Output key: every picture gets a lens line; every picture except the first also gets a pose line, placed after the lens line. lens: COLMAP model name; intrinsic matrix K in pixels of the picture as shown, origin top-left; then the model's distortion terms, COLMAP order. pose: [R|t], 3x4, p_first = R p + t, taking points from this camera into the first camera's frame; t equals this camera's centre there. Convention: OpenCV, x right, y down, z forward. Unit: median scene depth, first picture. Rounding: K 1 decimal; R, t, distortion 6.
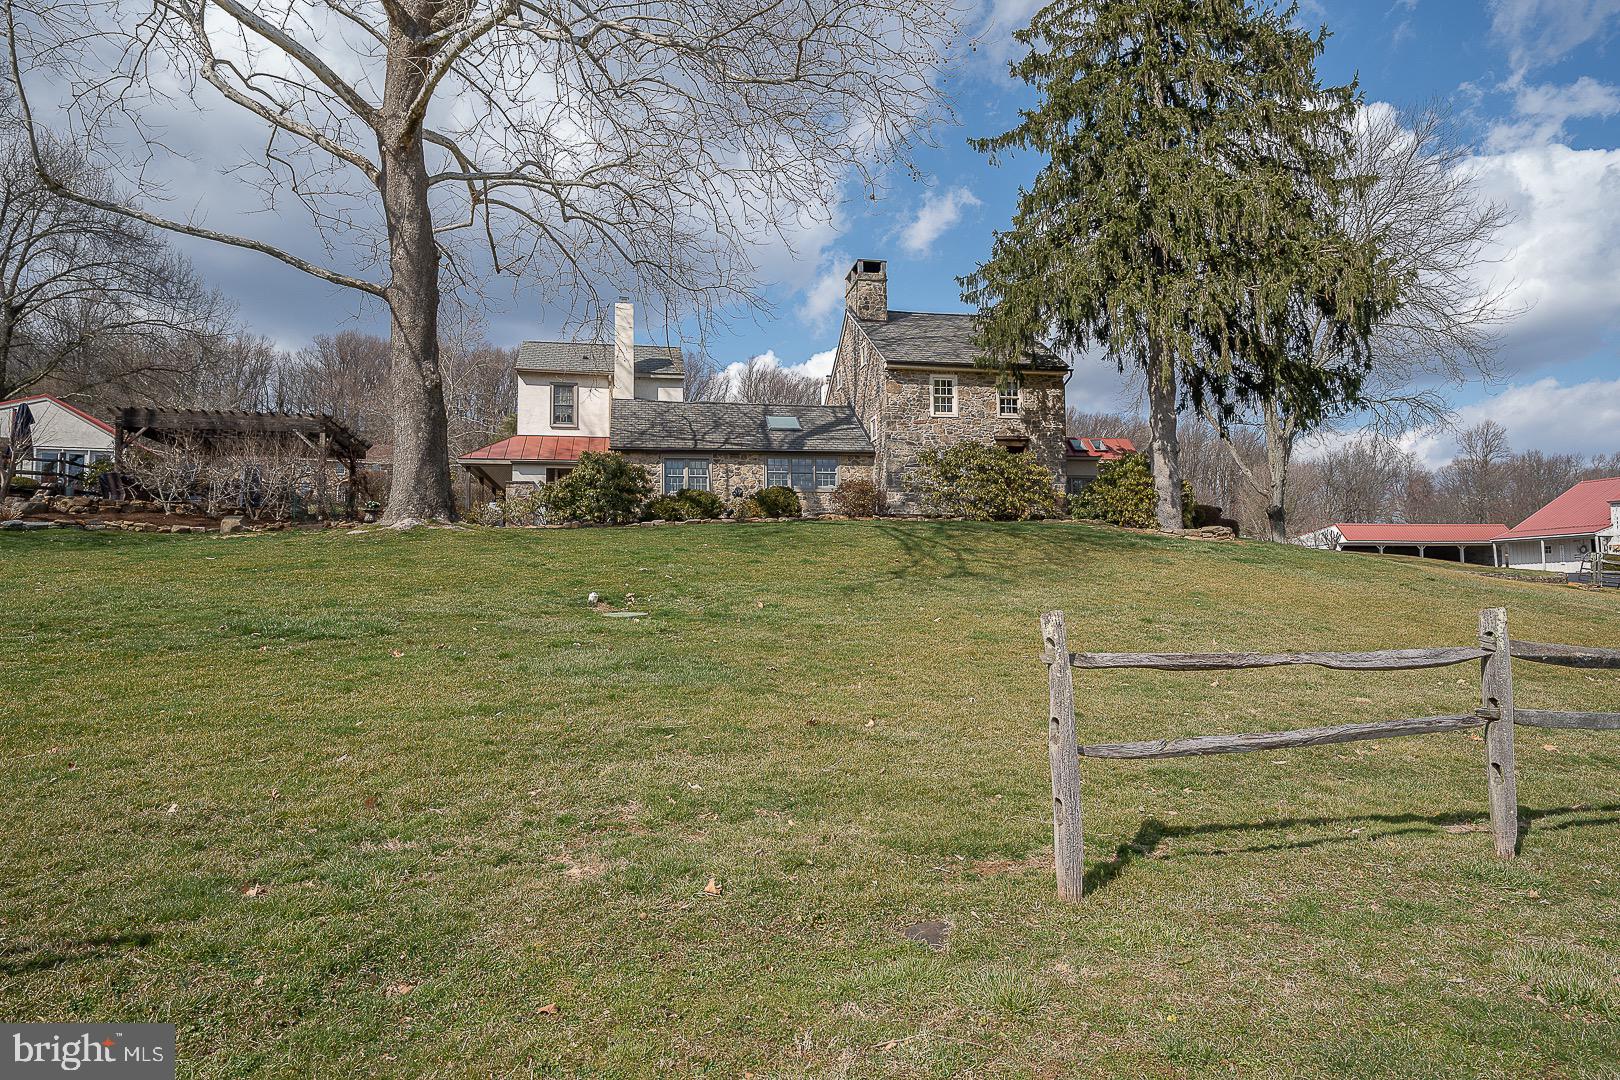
lens RADIAL K [[911.5, 0, 820.3], [0, 911.5, 540.8], [0, 0, 1]] dist [0.006200, -0.000886]
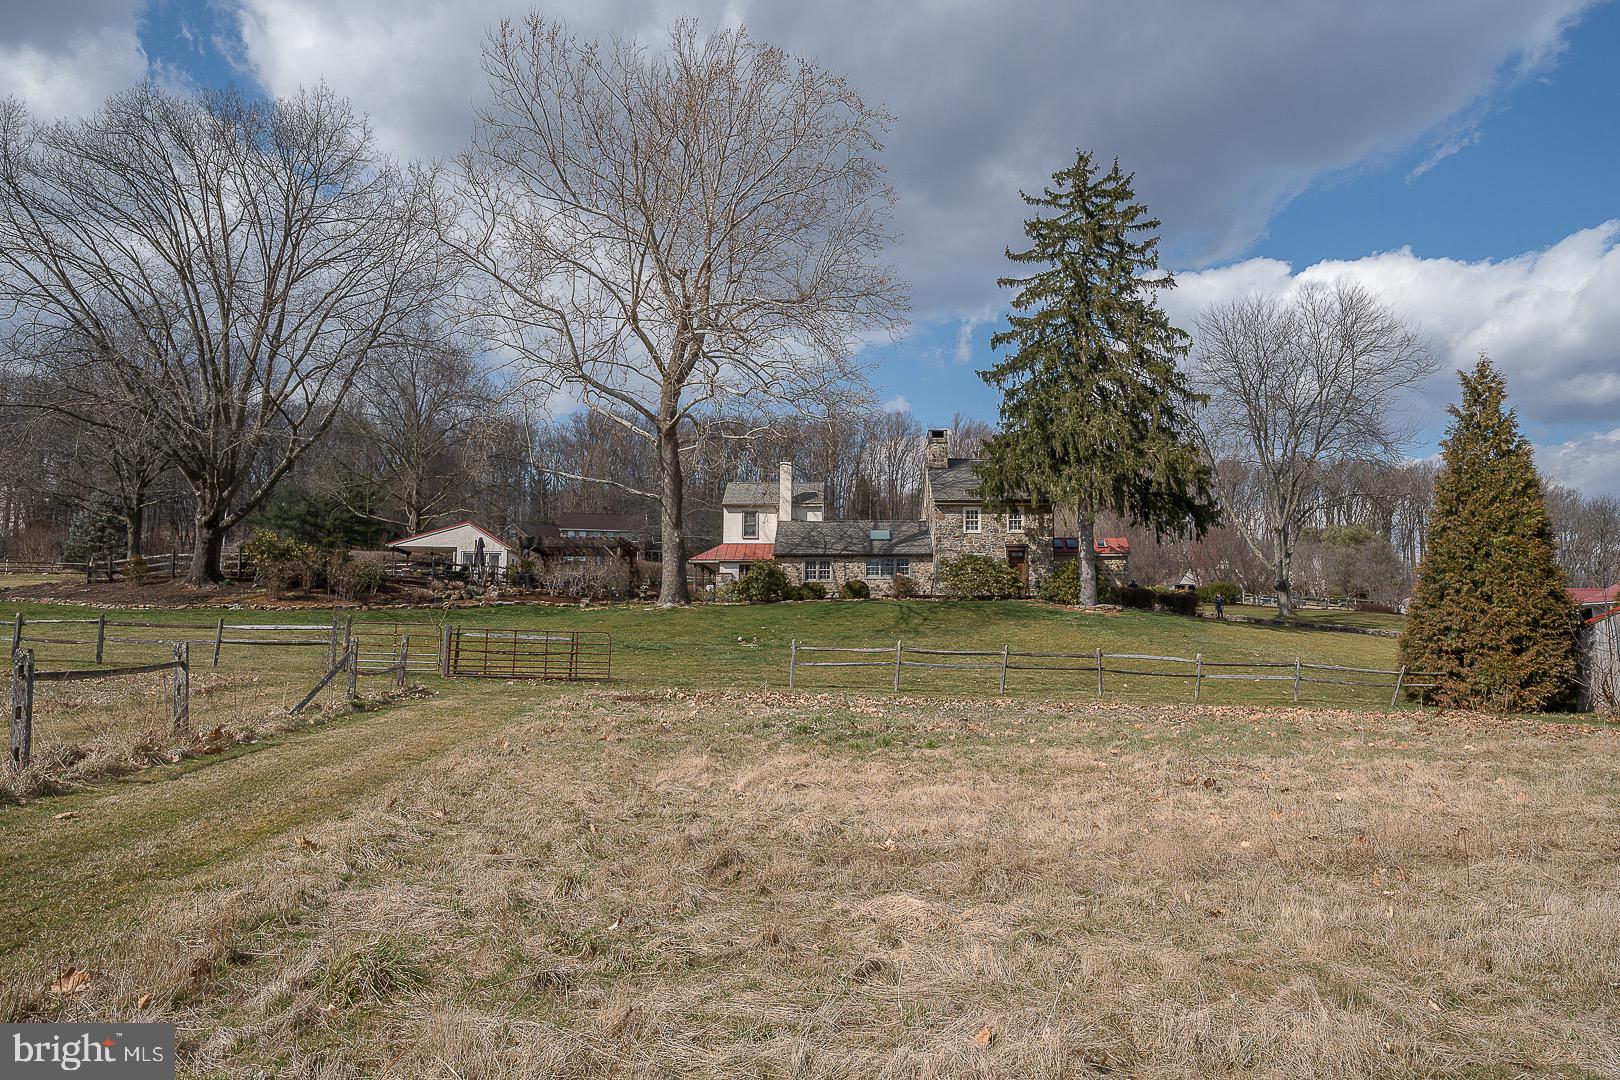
lens RADIAL K [[1072.7, 0, 808.7], [0, 1072.7, 537.7], [0, 0, 1]] dist [0.000204, 0.000037]
pose [[0.965688, -0.009596, -0.259528, 0.338949], [-0.002412, 0.998943, -0.045909, -0.039535], [0.259695, 0.044960, 0.964644, -0.879372]]
